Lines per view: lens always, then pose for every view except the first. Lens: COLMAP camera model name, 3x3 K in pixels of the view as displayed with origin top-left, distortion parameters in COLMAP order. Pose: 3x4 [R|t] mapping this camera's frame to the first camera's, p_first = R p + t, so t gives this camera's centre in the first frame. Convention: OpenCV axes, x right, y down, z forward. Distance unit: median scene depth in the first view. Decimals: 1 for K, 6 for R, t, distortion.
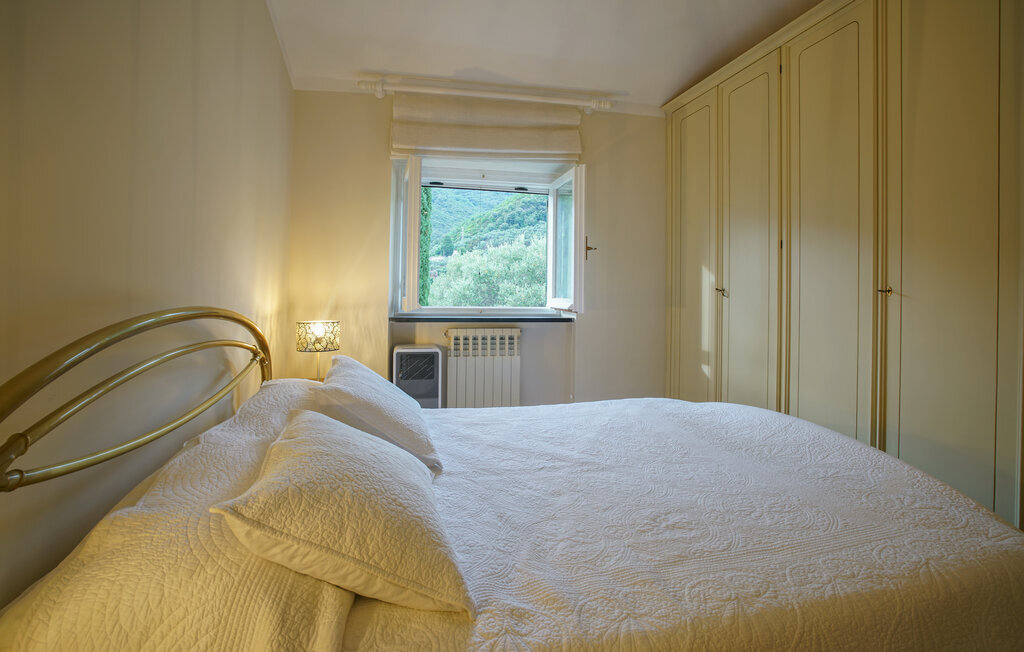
lens RADIAL K [[494.4, 0, 514.9], [0, 494.4, 299.0], [0, 0, 1]] dist [-0.024737, 0.000752]
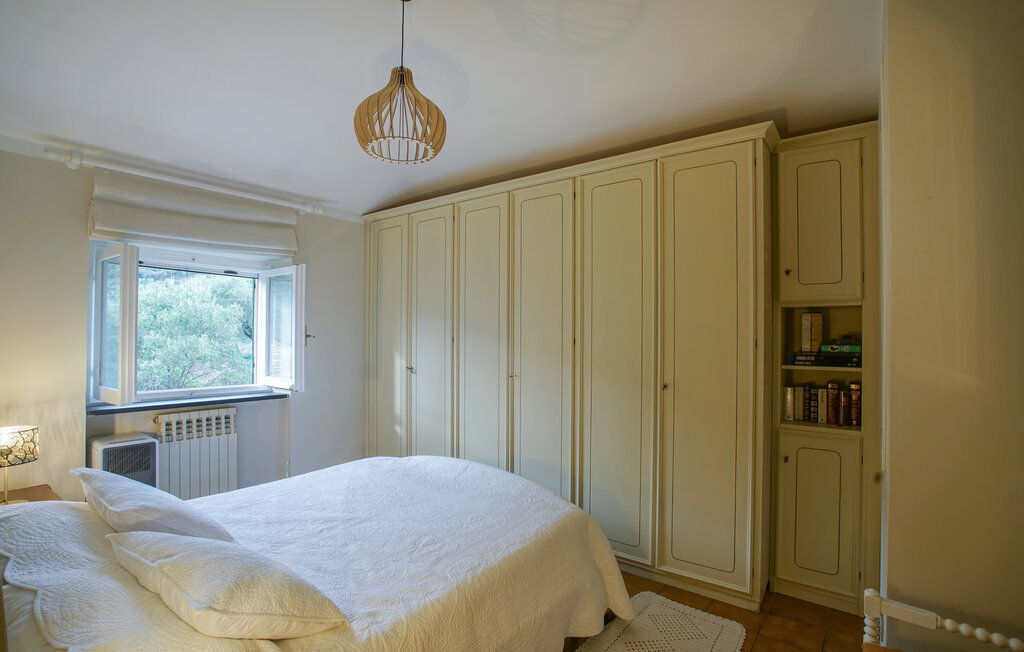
lens RADIAL K [[488.1, 0, 519.6], [0, 488.1, 332.4], [0, 0, 1]] dist [-0.058466, 0.024054]
pose [[0.754605, 0.003586, 0.656170, -0.228987], [-0.005979, 0.999981, 0.001411, -0.118615], [-0.656152, -0.004988, 0.754612, -0.202117]]
